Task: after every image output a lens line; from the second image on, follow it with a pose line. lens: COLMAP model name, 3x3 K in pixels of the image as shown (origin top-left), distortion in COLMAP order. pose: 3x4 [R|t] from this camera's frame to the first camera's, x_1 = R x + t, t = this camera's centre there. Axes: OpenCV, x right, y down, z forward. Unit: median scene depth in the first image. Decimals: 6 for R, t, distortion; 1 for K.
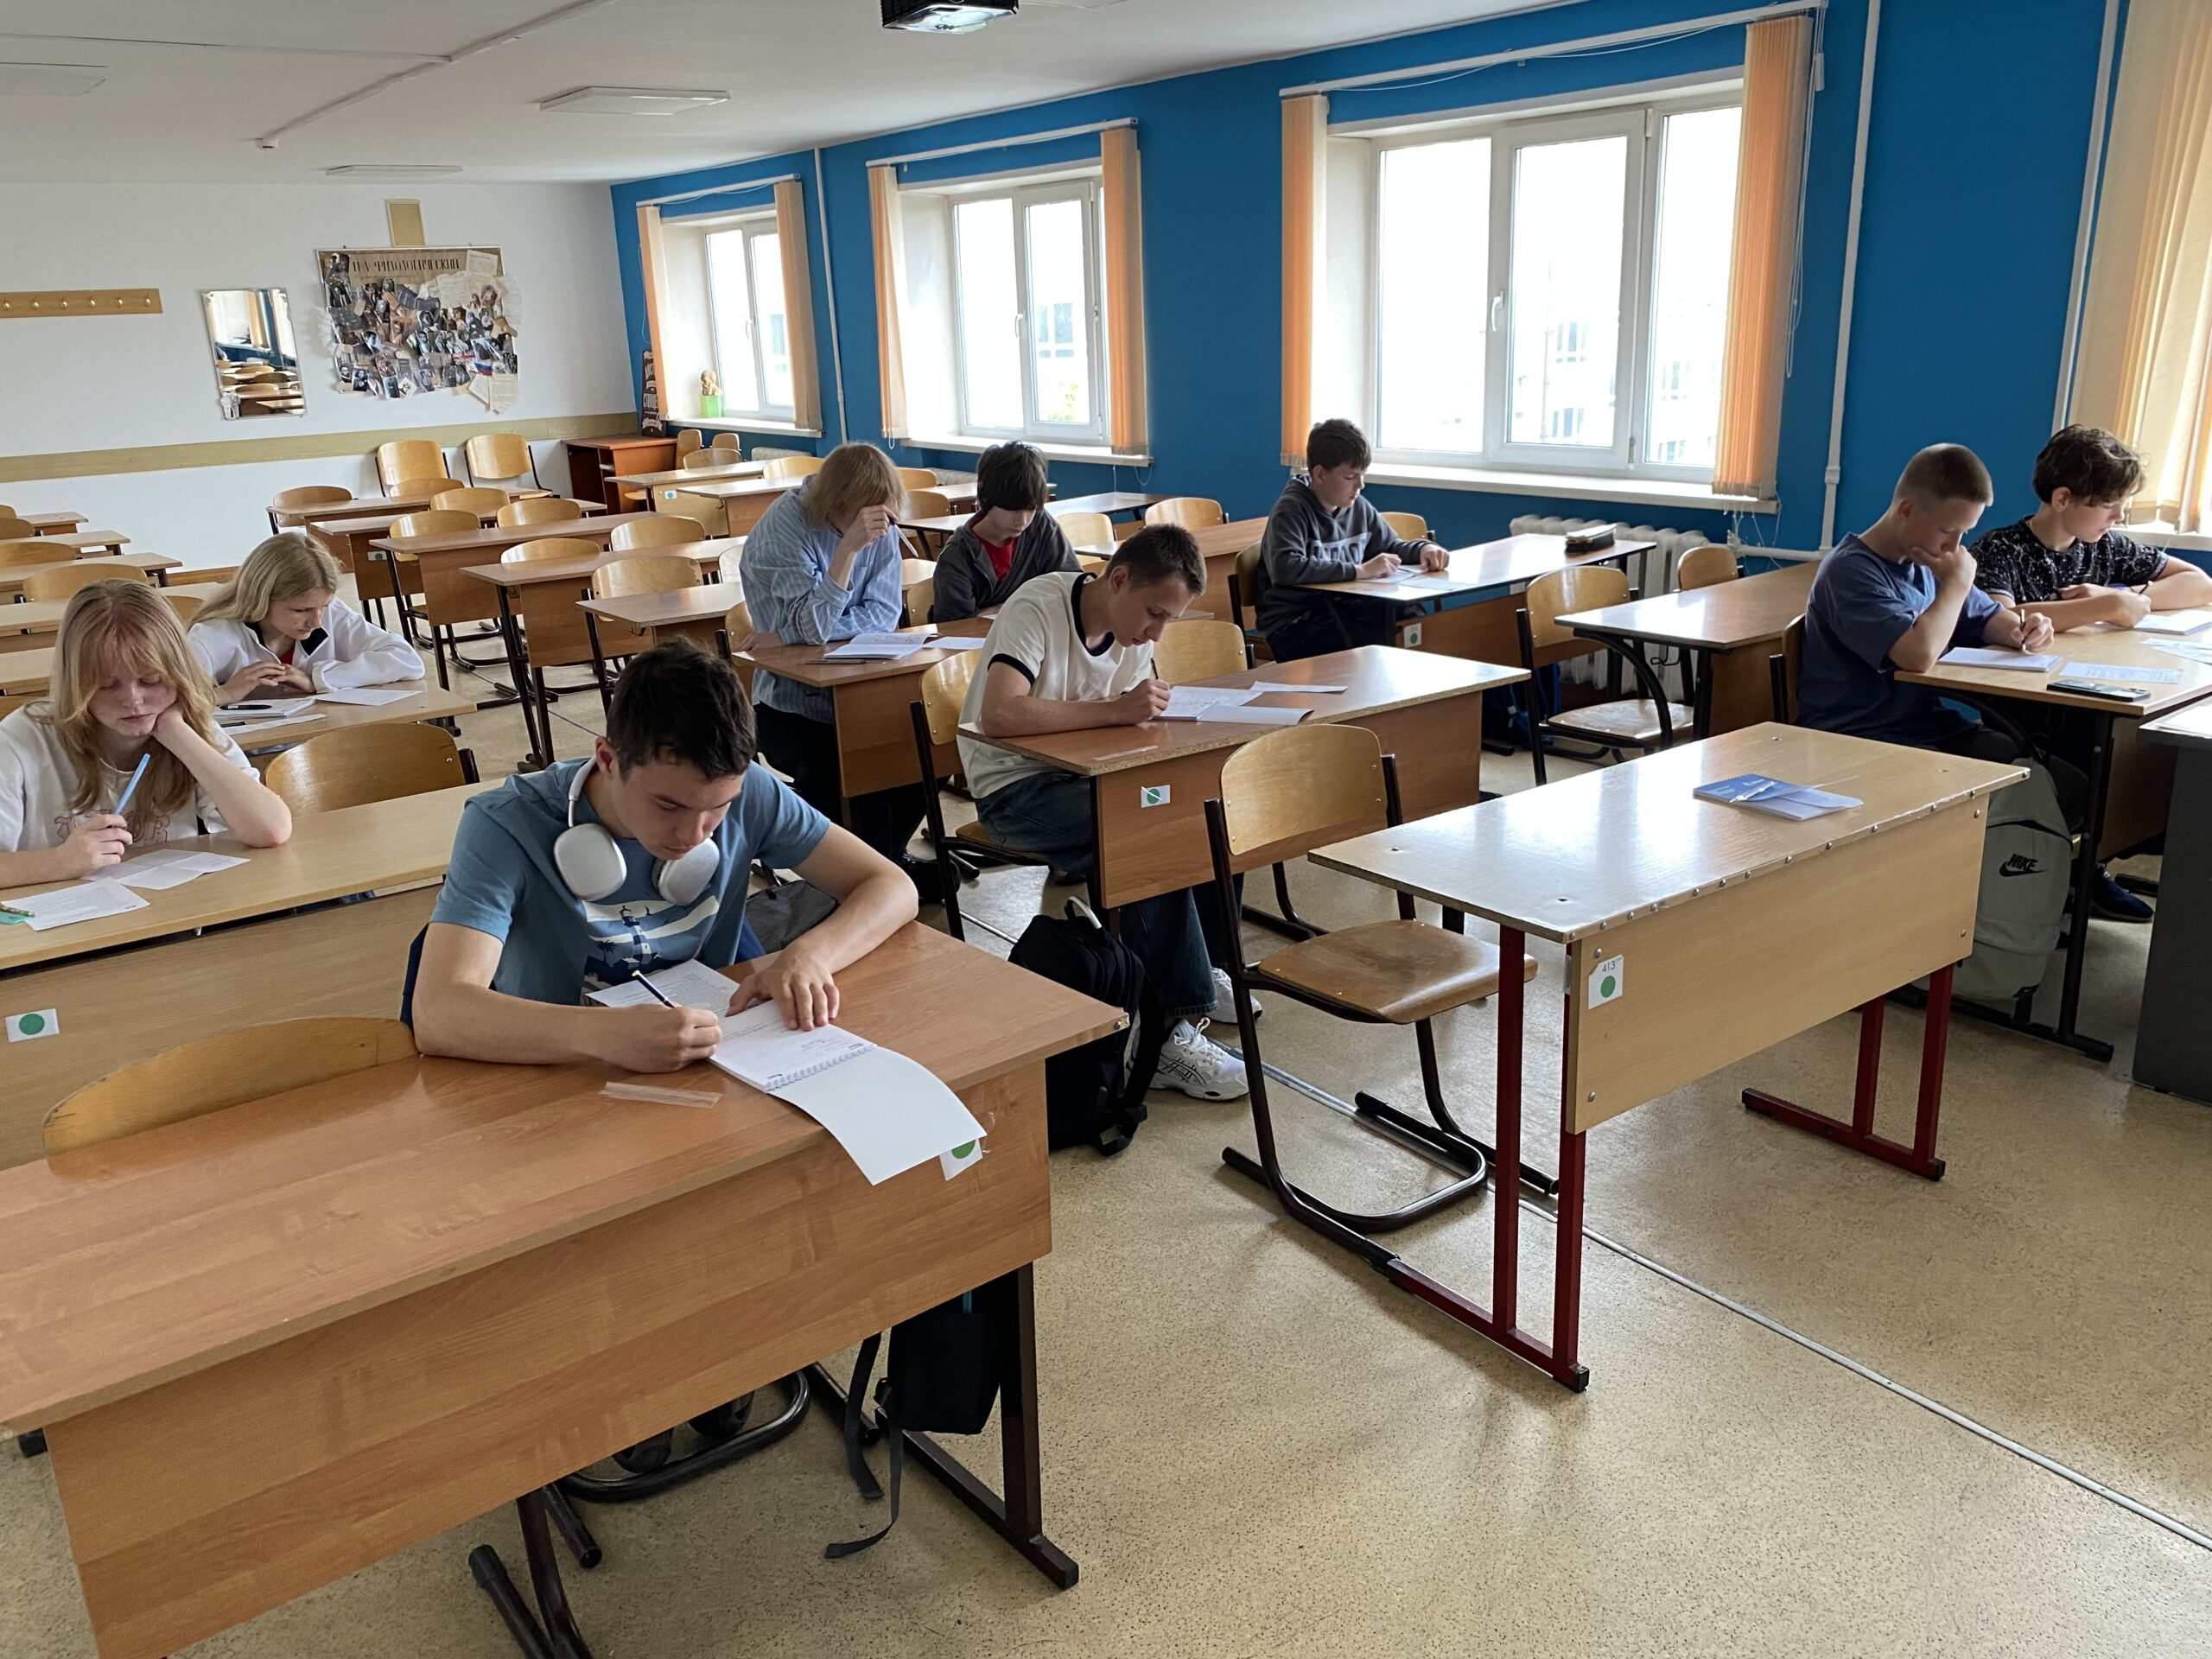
lens RADIAL K [[1670.0, 0, 1109.9], [0, 1670.0, 822.3], [0, 0, 1]] dist [0.012892, -0.010956]
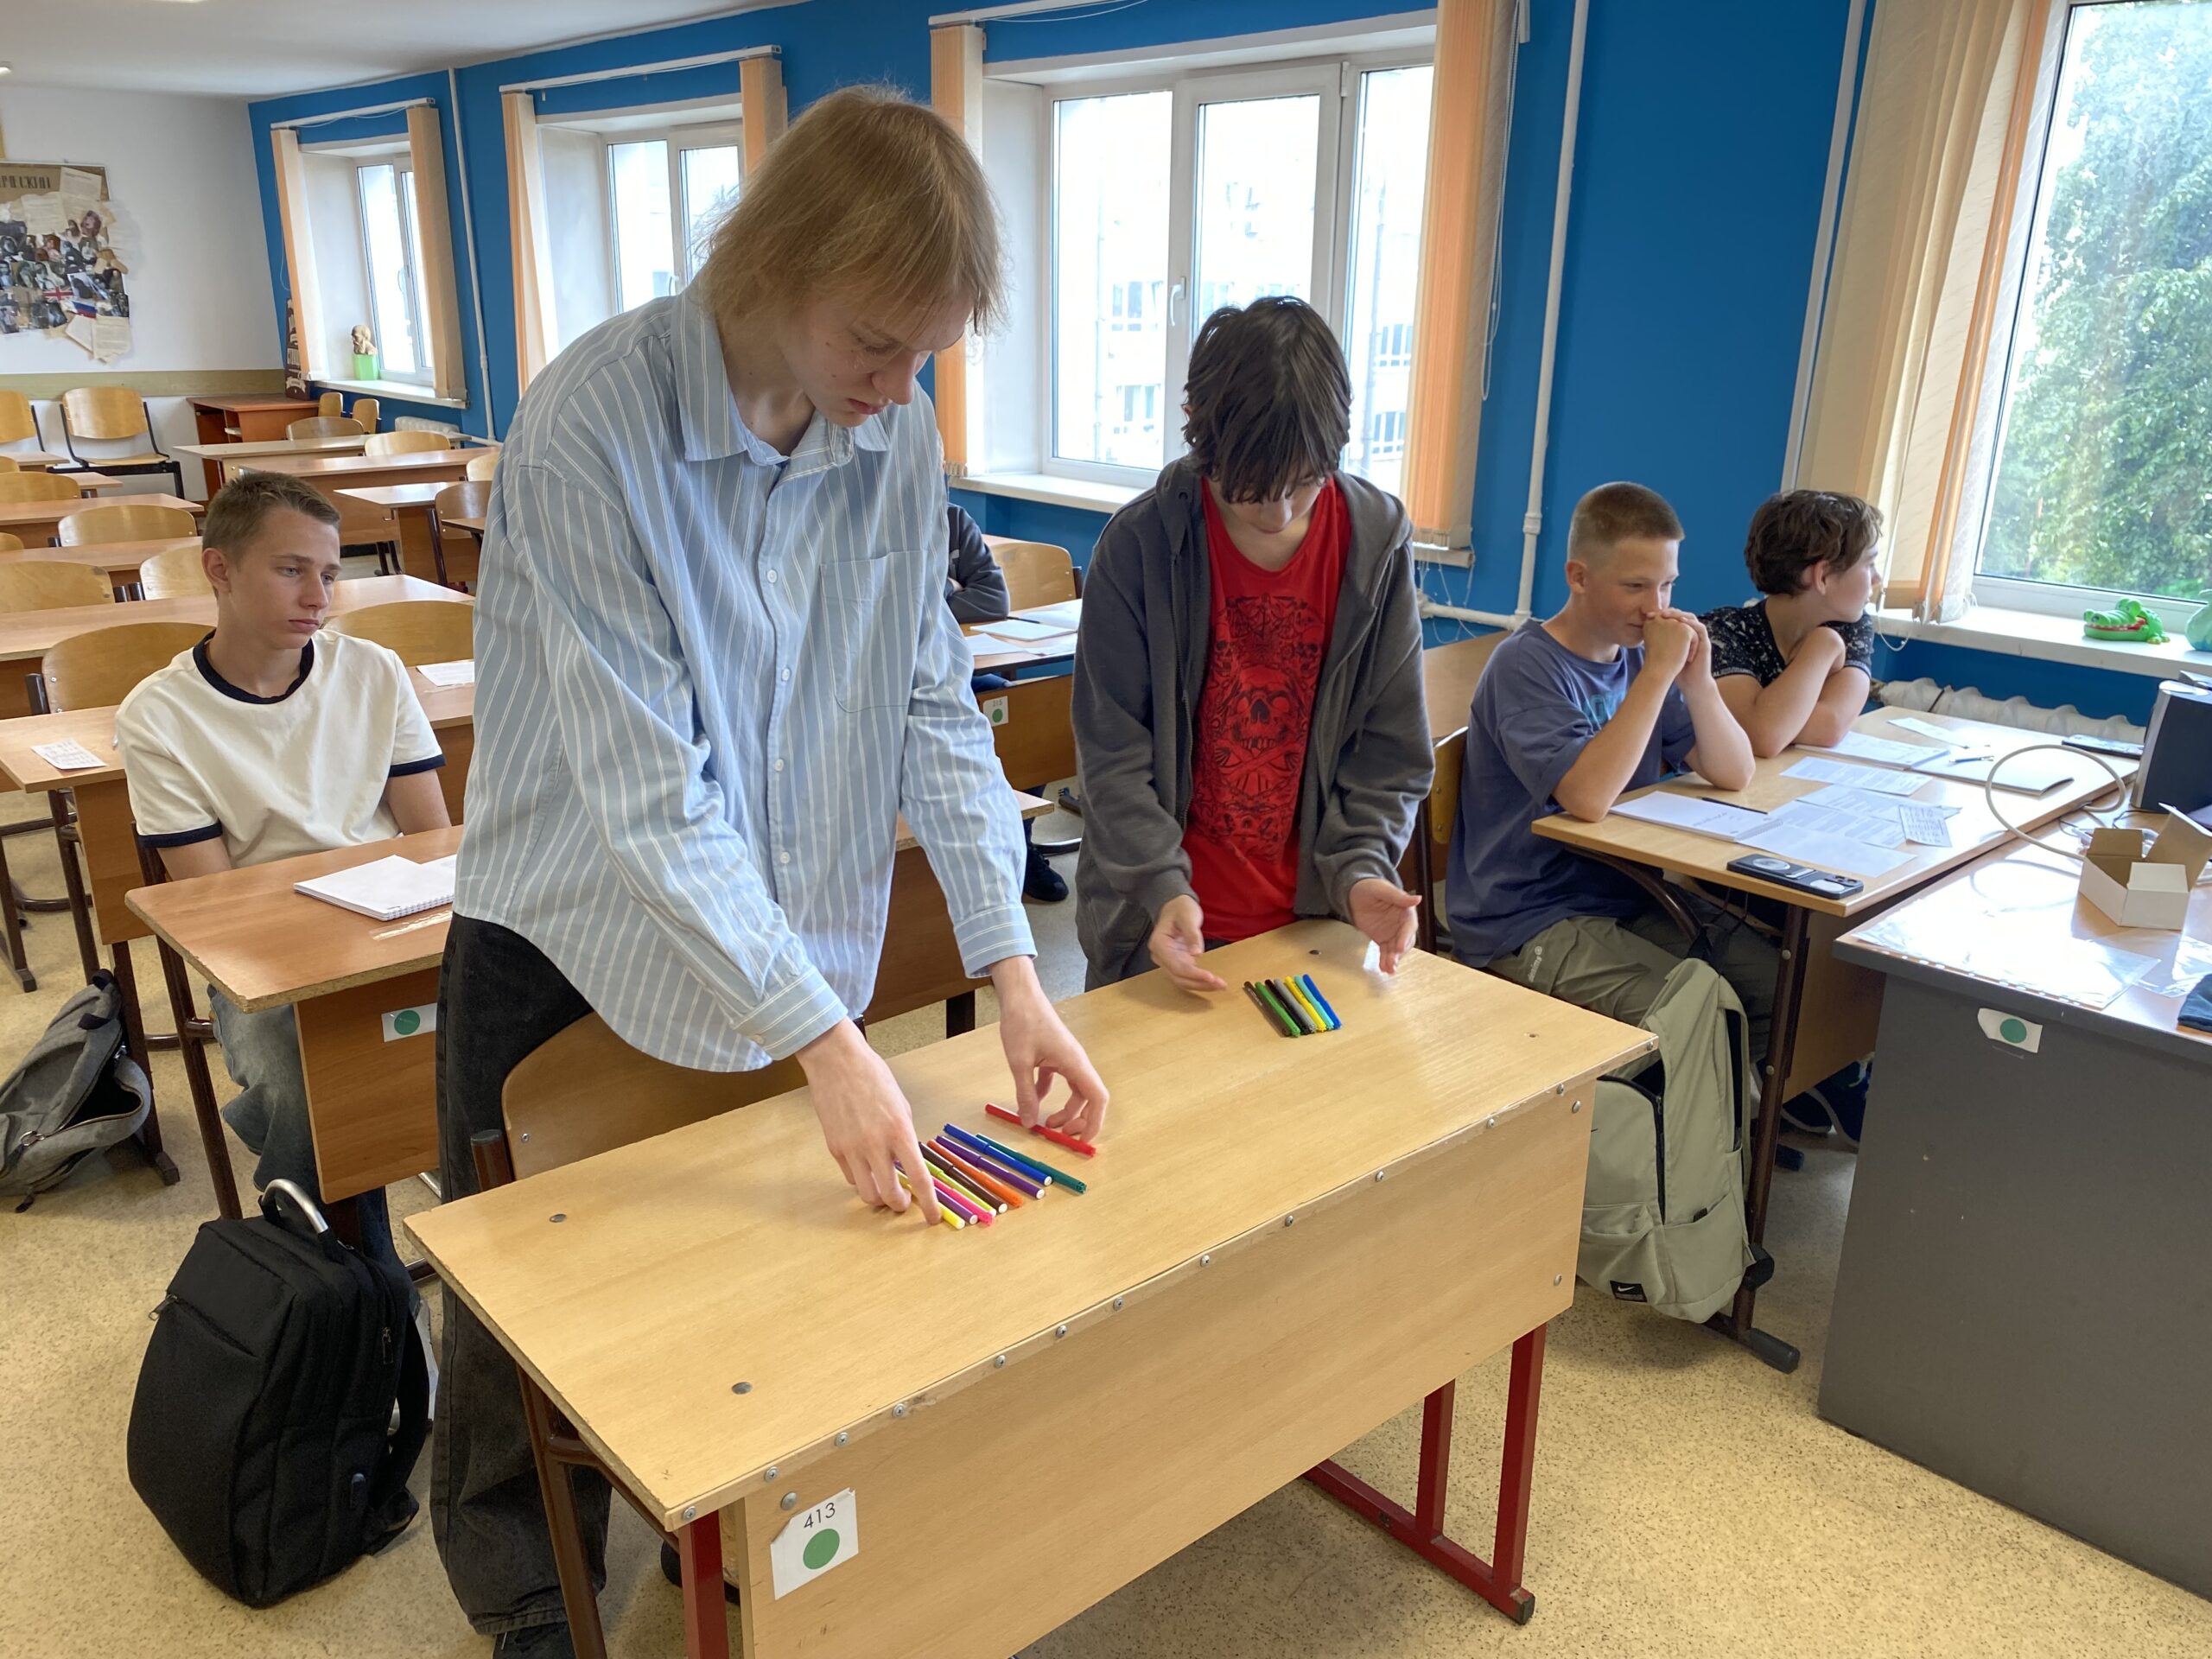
lens RADIAL K [[1670.0, 0, 1111.1], [0, 1670.0, 839.2], [0, 0, 1]] dist [0.012892, -0.010956]
pose [[0.994562, 0.021712, 0.101854, 0.070499], [-0.023572, 0.999576, 0.017087, -0.029884], [-0.101440, -0.019395, 0.994653, 0.098517]]
